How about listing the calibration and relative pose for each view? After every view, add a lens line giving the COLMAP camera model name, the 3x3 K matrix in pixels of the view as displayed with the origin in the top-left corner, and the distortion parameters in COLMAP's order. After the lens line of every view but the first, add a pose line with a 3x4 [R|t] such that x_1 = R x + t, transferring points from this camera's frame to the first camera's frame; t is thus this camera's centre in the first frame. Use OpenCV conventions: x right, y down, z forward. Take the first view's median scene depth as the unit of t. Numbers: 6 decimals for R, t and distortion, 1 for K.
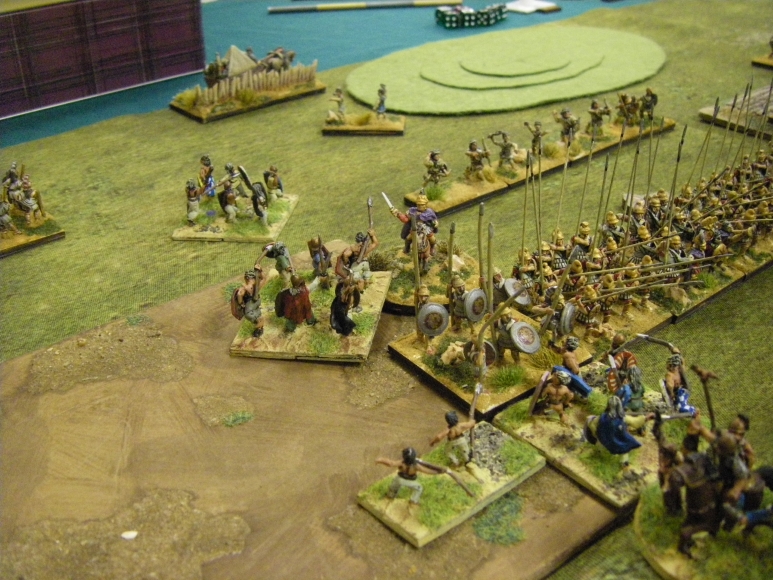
lens RADIAL K [[875.2, 0, 386.5], [0, 875.2, 290.0], [0, 0, 1]] dist [-0.212302, 0.302373]
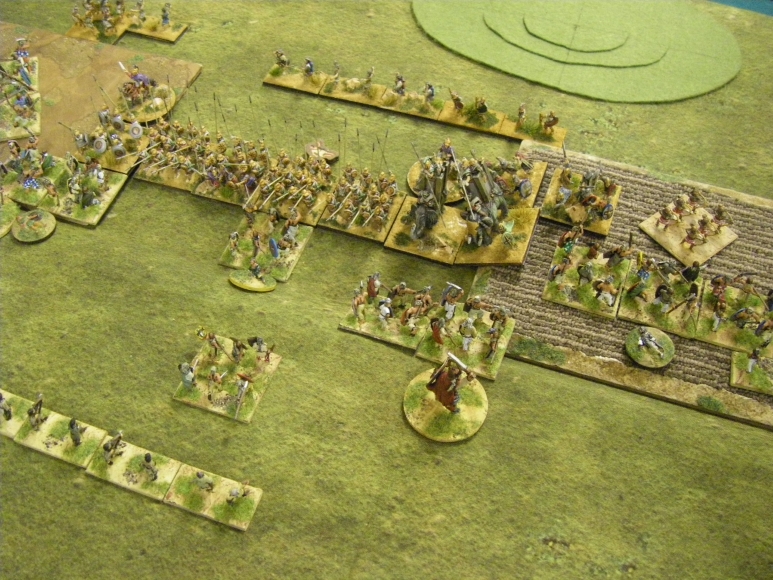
lens RADIAL K [[875.2, 0, 386.5], [0, 875.2, 290.0], [0, 0, 1]] dist [-0.212302, 0.302373]
pose [[0.531935, 0.688308, -0.493232, 0.956953], [-0.431654, 0.721525, 0.541366, -0.598727], [0.728505, -0.075065, 0.680915, -0.013666]]
